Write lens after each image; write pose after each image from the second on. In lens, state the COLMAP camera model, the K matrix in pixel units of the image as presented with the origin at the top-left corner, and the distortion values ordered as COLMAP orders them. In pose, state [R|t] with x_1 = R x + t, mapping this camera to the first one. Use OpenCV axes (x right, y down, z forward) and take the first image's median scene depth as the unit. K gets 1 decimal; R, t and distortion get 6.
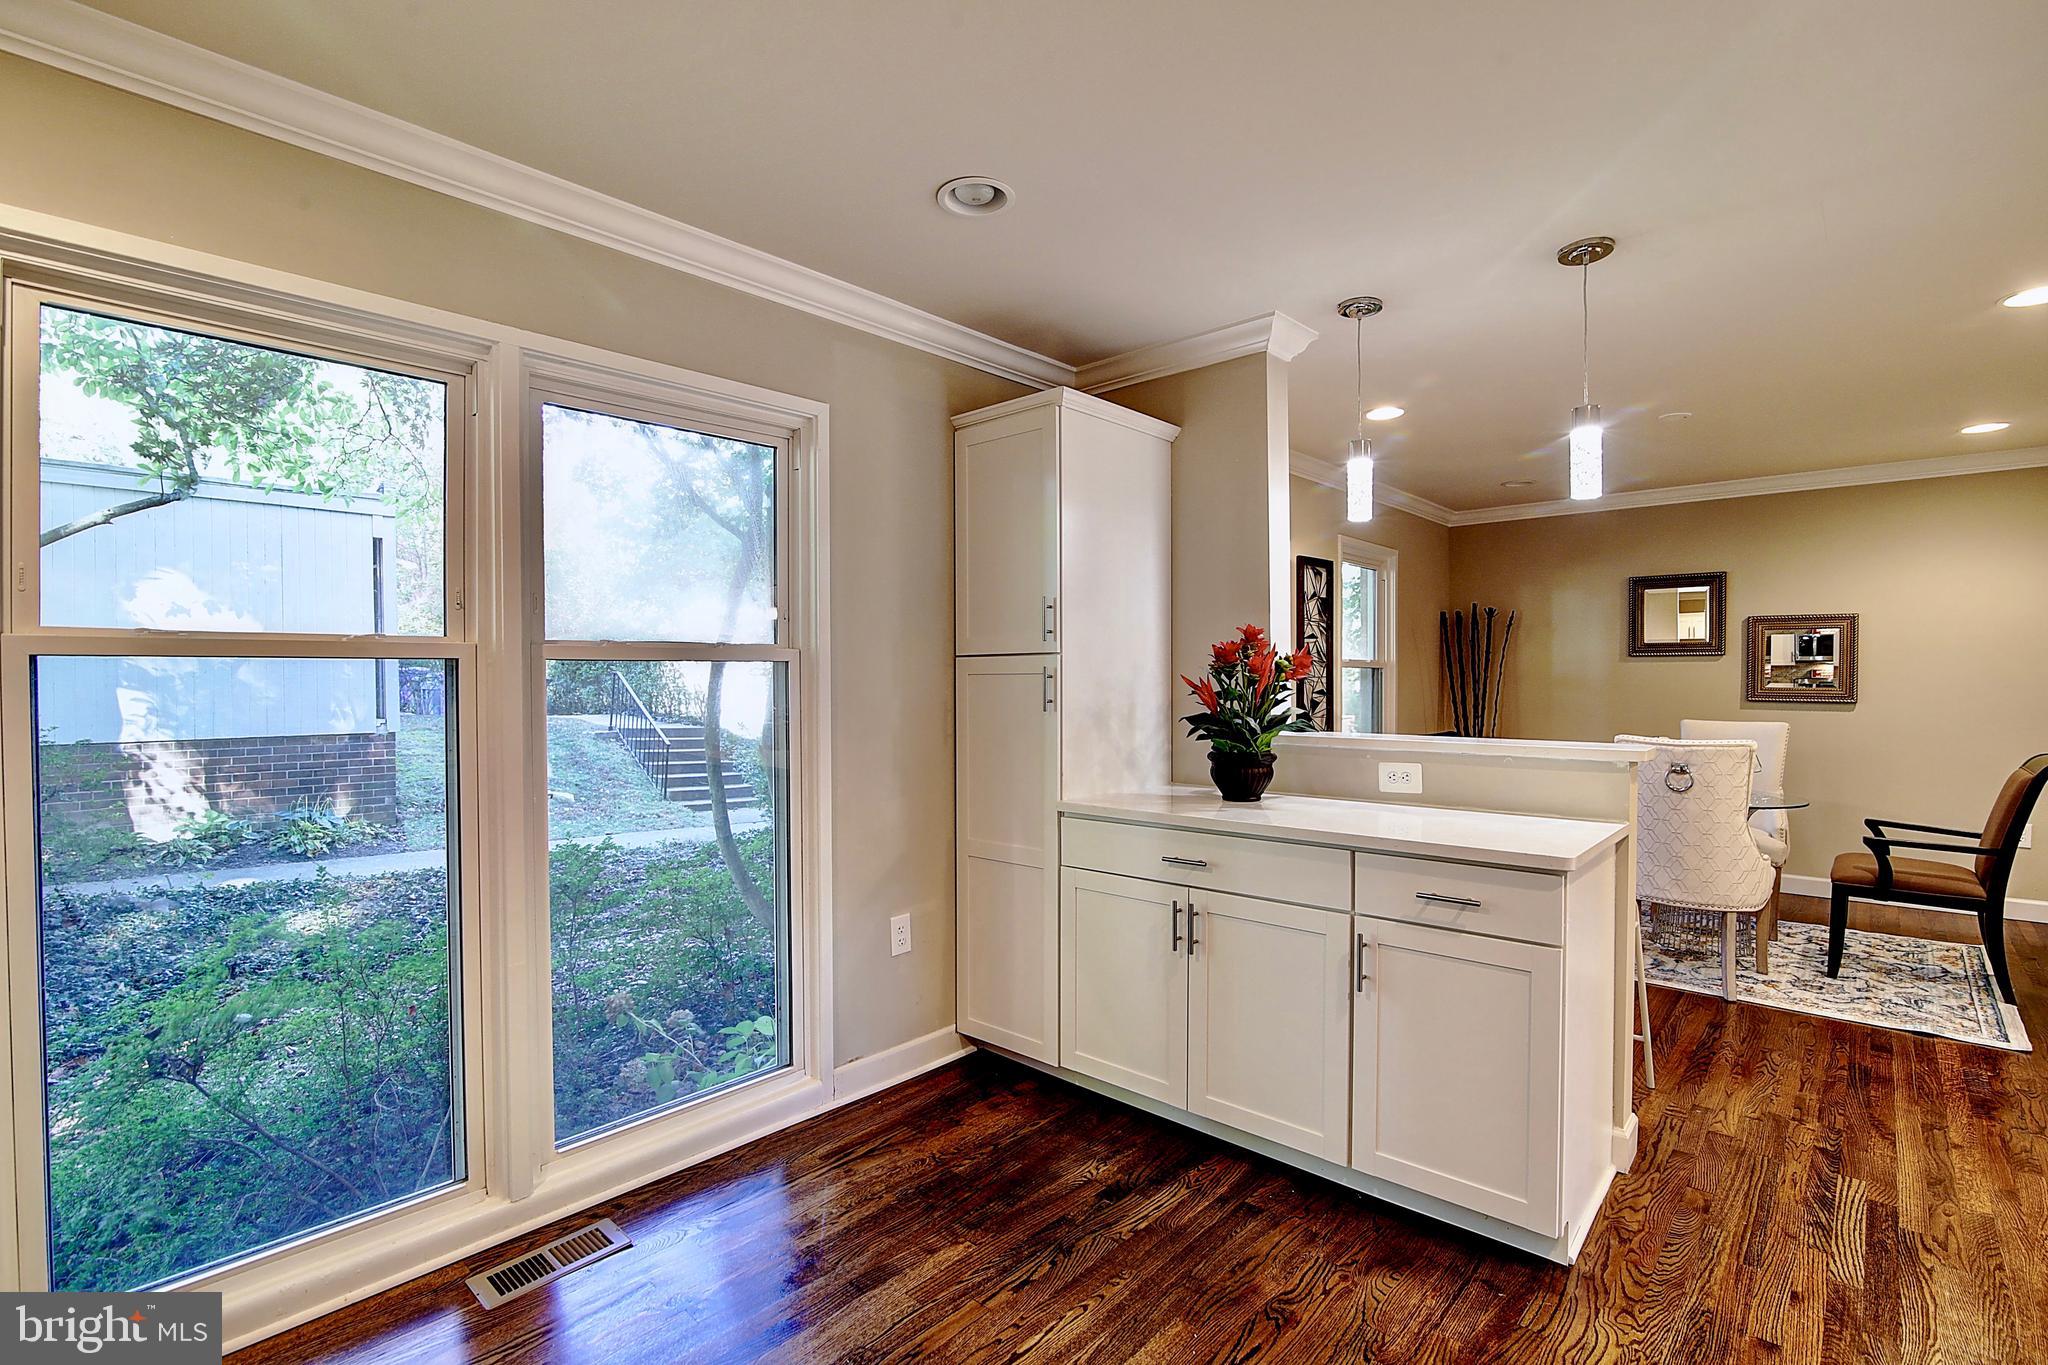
lens RADIAL K [[929.4, 0, 1030.4], [0, 929.4, 692.2], [0, 0, 1]] dist [-0.019046, 0.001028]
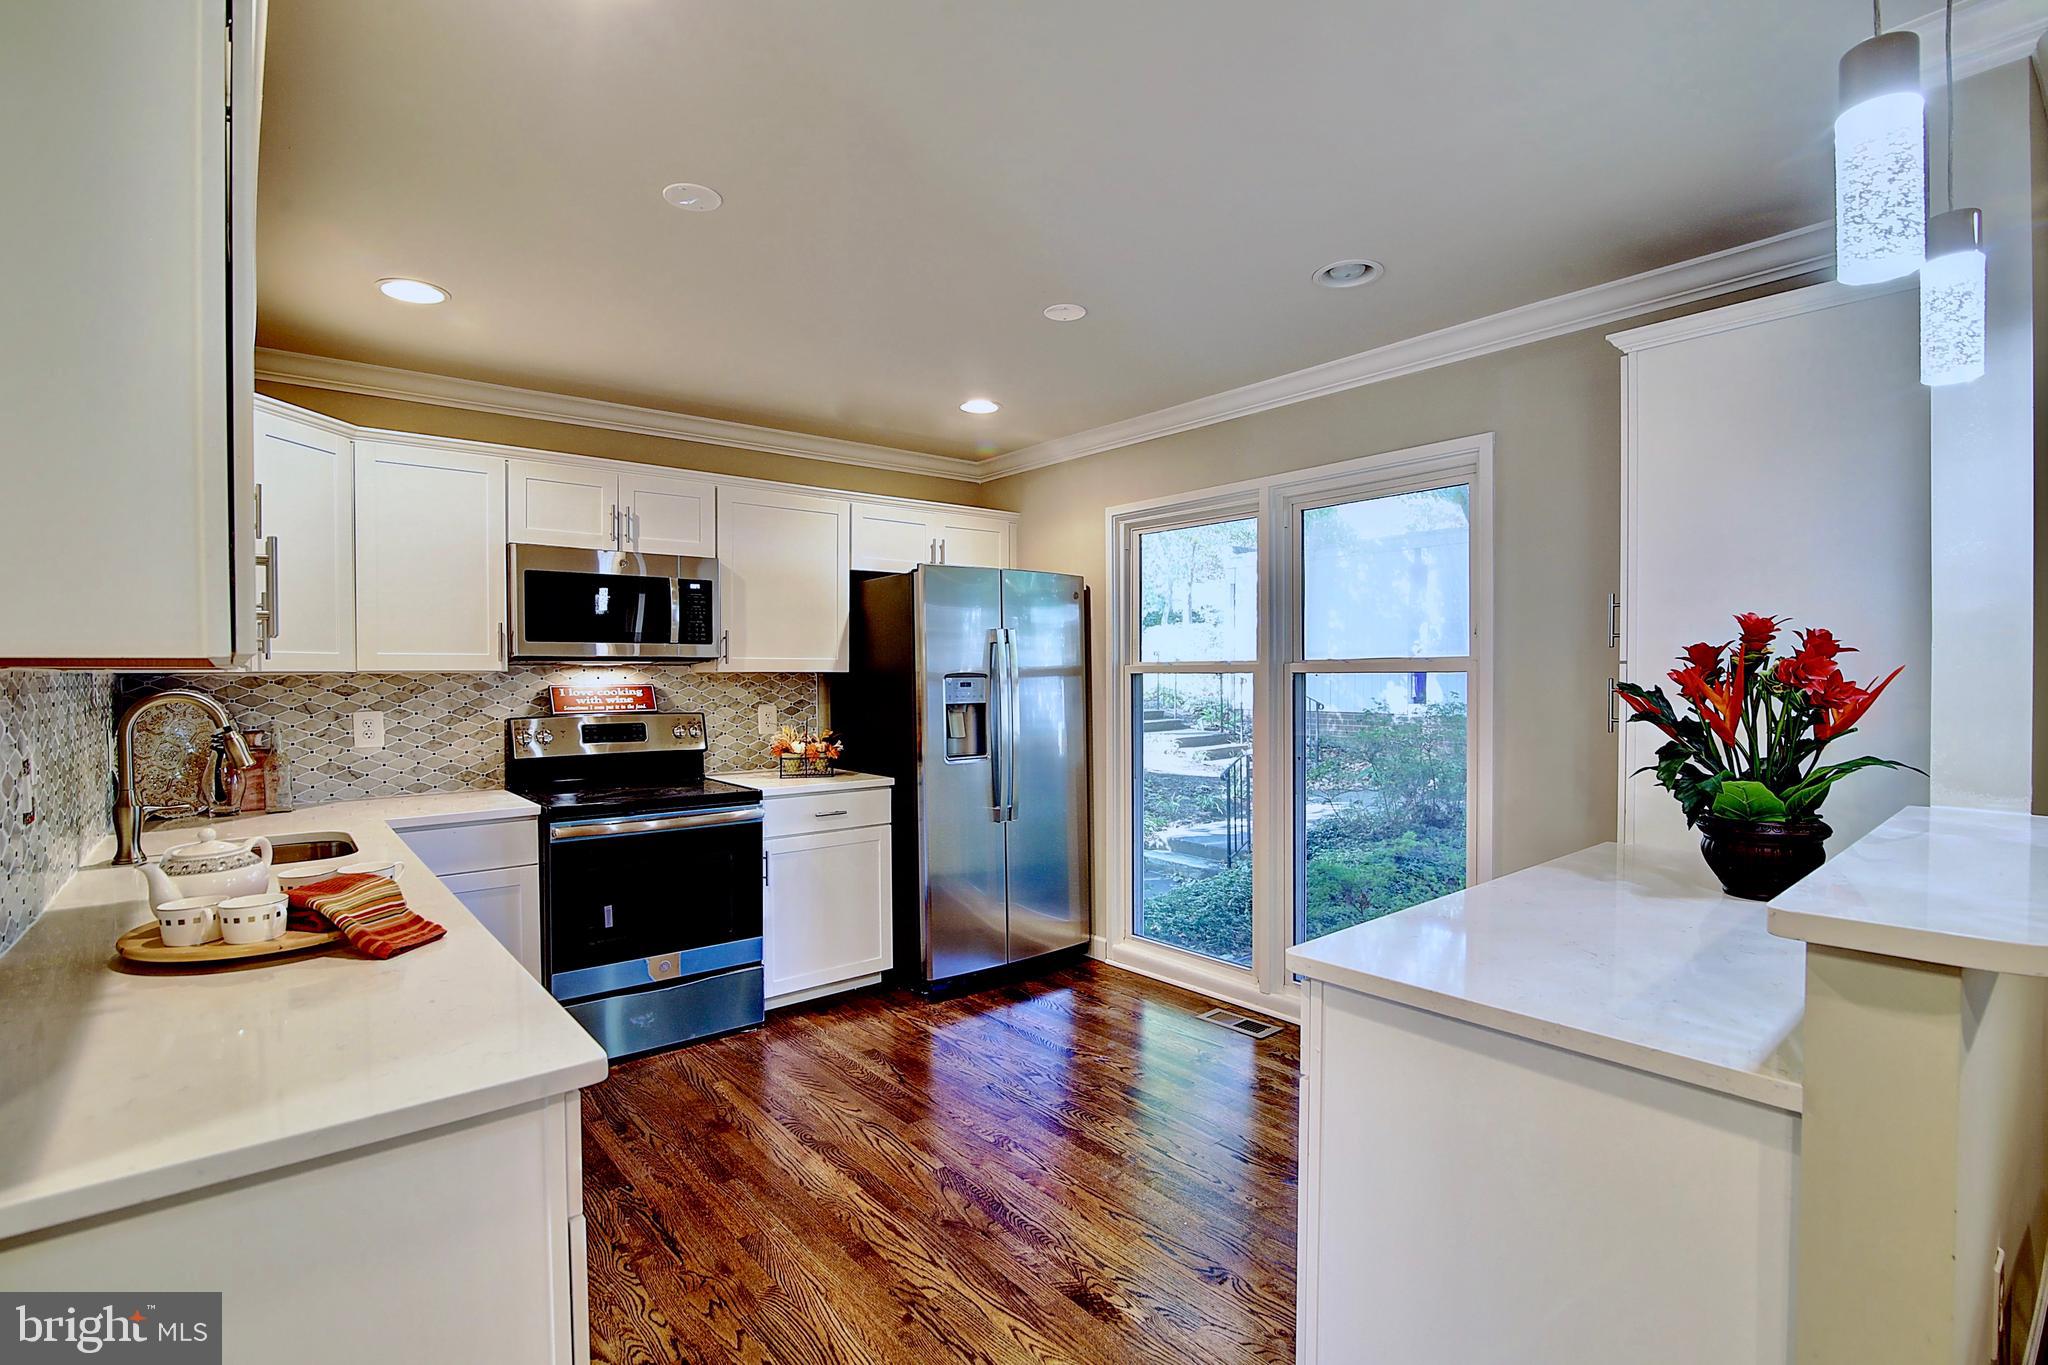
lens RADIAL K [[962.9, 0, 1023.9], [0, 962.9, 689.9], [0, 0, 1]] dist [-0.021520, 0.000685]
pose [[-0.137918, 0.019833, -0.990245, 0.675461], [-0.011597, 0.999699, 0.021637, -0.021948], [0.990376, 0.014468, -0.137646, 0.437676]]
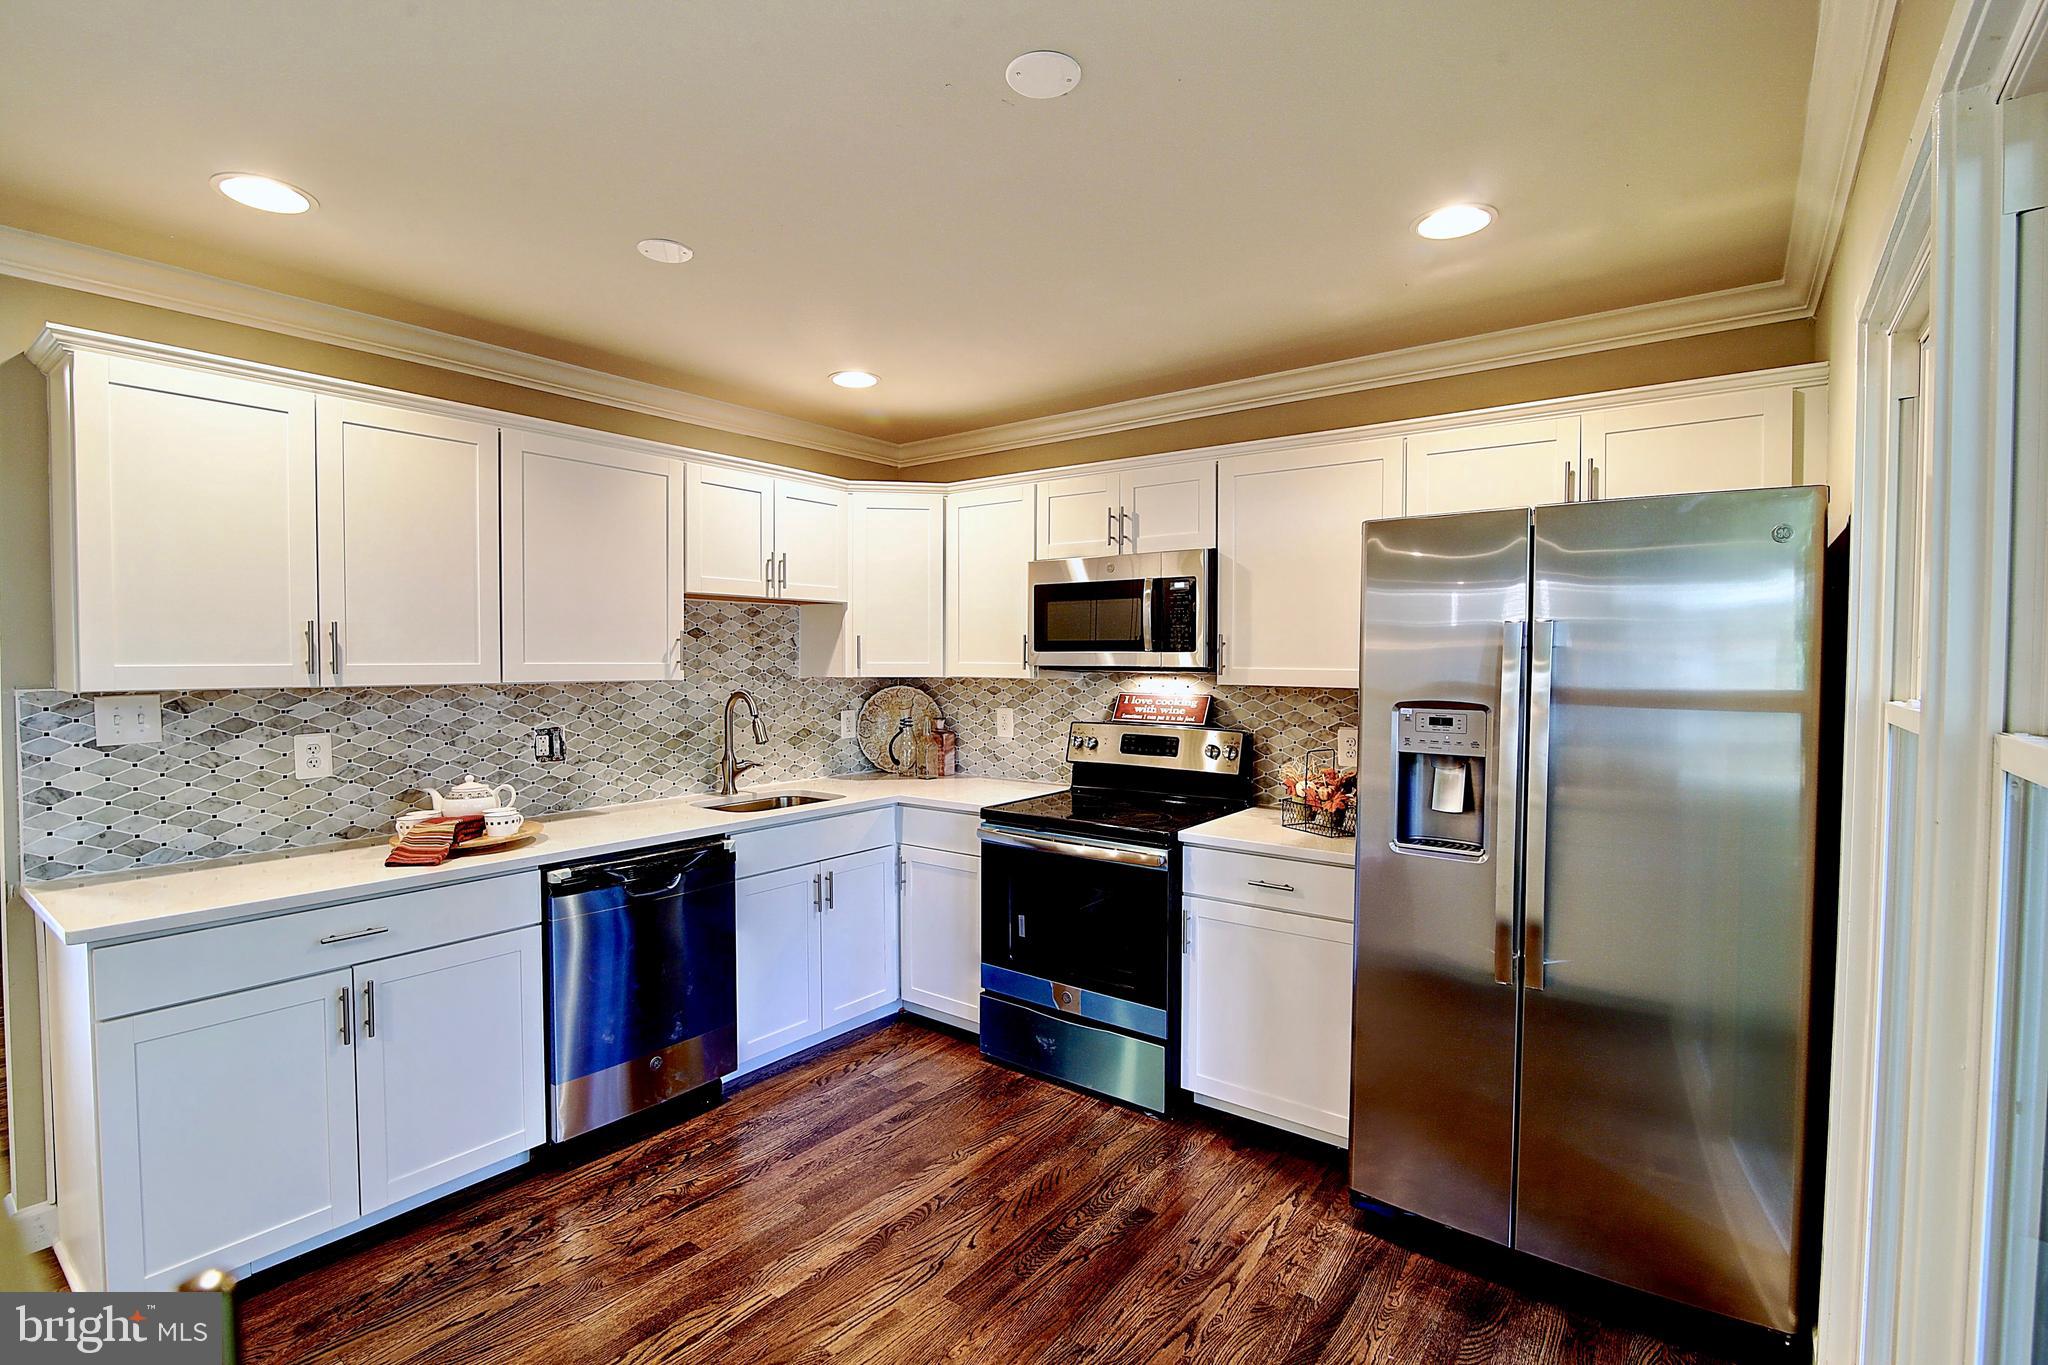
lens RADIAL K [[944.3, 0, 1030.0], [0, 944.3, 689.1], [0, 0, 1]] dist [-0.019664, 0.000850]
pose [[-0.995865, 0.004860, -0.090718, -0.038331], [-0.000155, 0.998476, 0.055188, -0.056638], [0.090848, 0.054974, -0.994346, 0.783882]]
